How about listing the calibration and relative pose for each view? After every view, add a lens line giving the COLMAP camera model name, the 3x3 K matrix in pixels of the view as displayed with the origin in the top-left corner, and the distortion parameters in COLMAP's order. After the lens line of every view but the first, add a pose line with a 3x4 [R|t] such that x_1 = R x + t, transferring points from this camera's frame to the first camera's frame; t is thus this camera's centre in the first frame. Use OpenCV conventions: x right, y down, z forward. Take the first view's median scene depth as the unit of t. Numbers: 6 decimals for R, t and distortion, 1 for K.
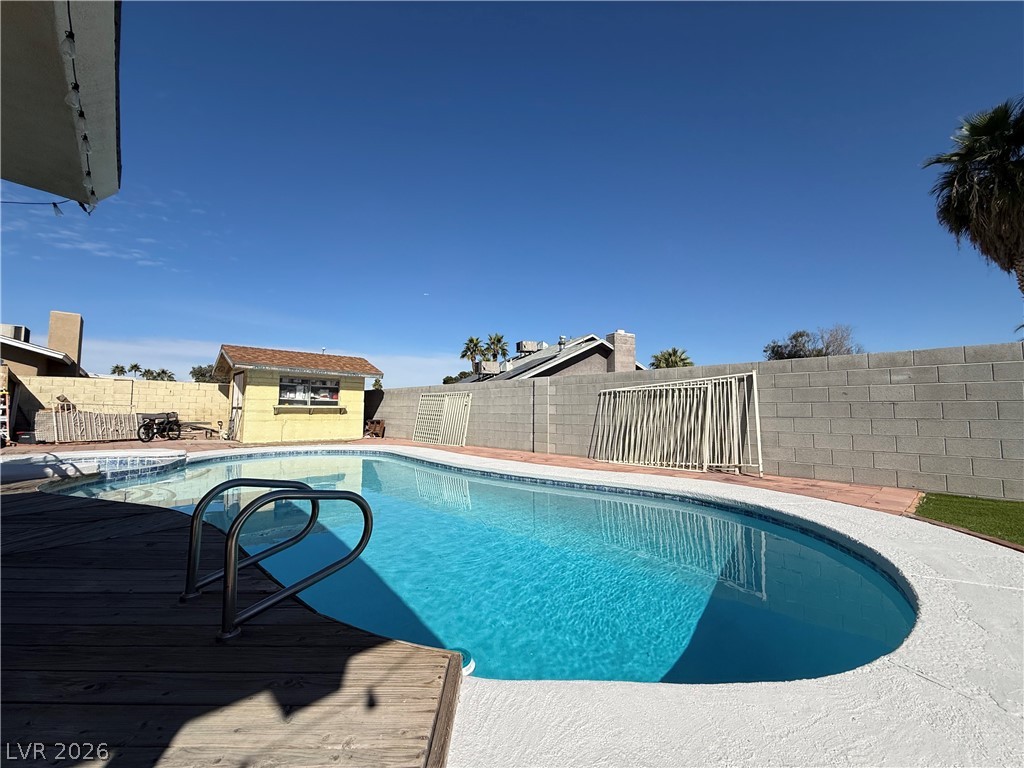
lens RADIAL K [[410.2, 0, 514.1], [0, 410.2, 387.5], [0, 0, 1]] dist [0.007979, -0.000007]
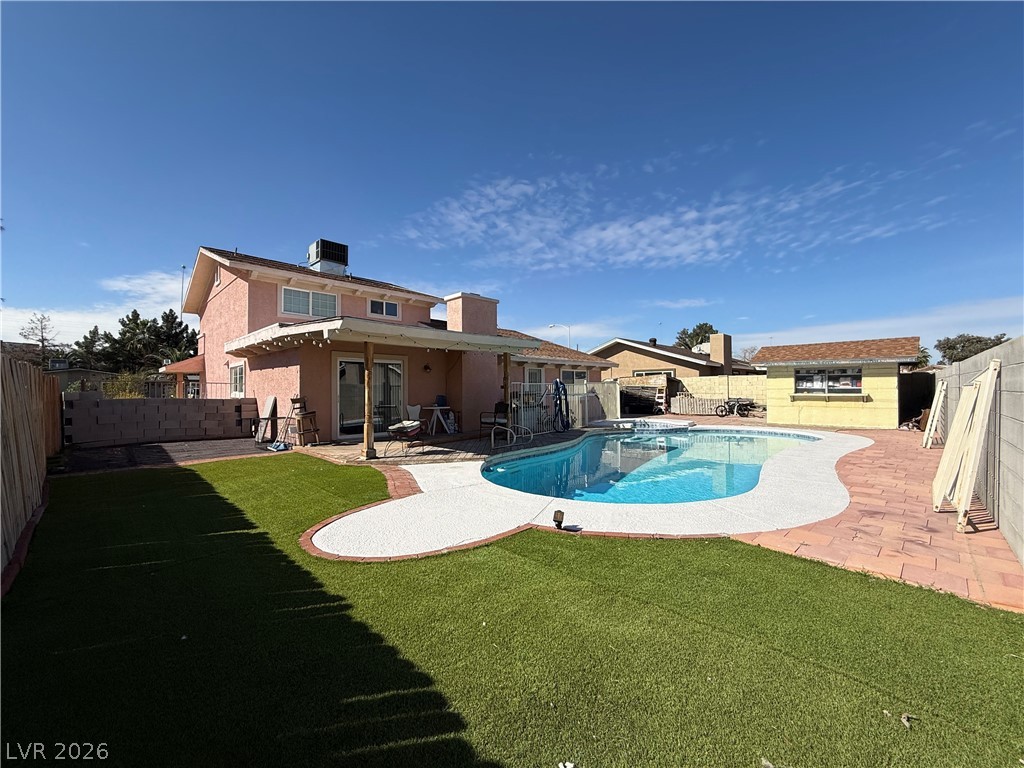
lens RADIAL K [[410.2, 0, 514.2], [0, 410.2, 387.8], [0, 0, 1]] dist [0.007979, -0.000007]
pose [[0.034736, -0.006948, -0.999372, 0.557675], [0.068619, 0.997633, -0.004551, -0.022605], [0.997038, -0.068418, 0.035130, 0.145038]]
